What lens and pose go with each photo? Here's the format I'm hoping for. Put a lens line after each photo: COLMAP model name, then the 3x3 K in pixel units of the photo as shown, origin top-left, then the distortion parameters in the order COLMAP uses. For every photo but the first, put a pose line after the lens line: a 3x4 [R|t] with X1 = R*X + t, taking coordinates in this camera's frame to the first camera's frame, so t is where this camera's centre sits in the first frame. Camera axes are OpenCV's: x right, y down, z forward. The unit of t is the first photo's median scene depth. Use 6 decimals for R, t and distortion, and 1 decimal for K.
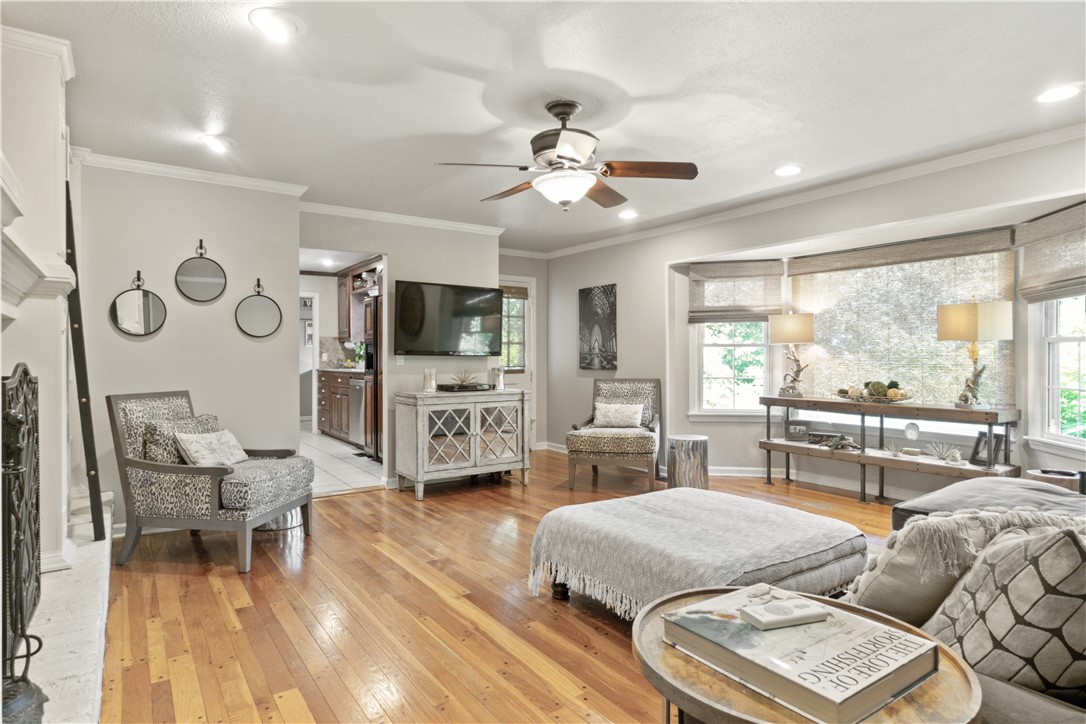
lens RADIAL K [[609.3, 0, 541.4], [0, 609.3, 358.6], [0, 0, 1]] dist [0.006178, -0.000921]
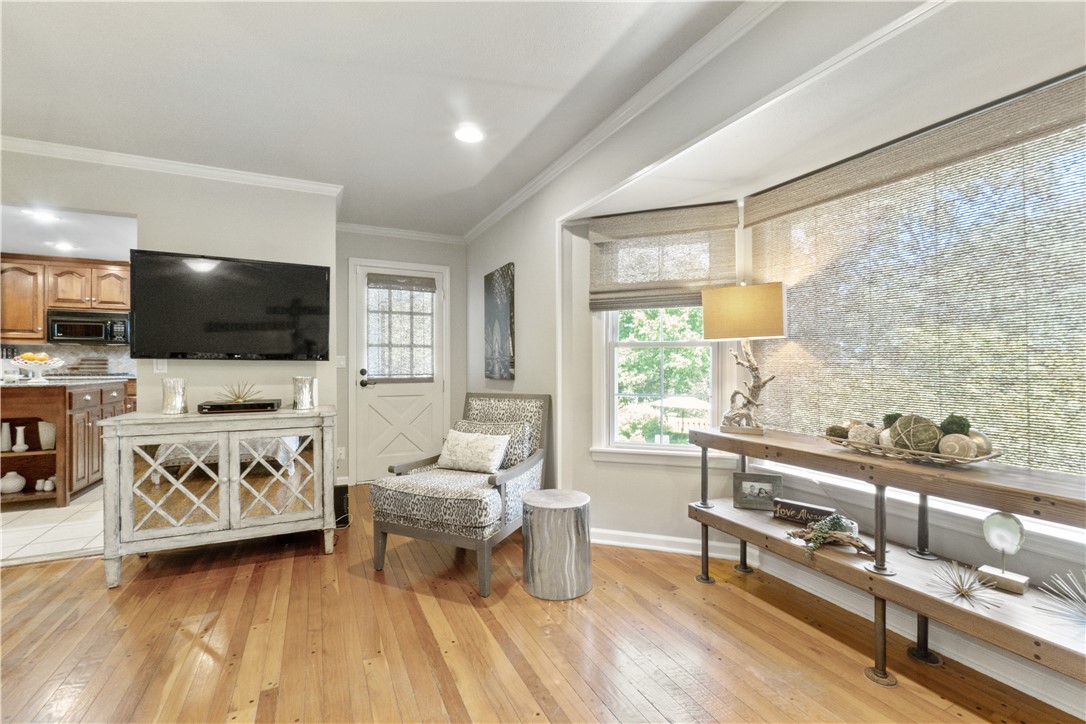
lens RADIAL K [[467.2, 0, 542.8], [0, 467.2, 365.1], [0, 0, 1]] dist [-0.000915, 0.001564]
pose [[0.988788, 0.002786, -0.149302, 0.284809], [-0.003024, 0.999994, -0.001371, 0.001056], [0.149297, 0.001807, 0.988791, 0.533194]]
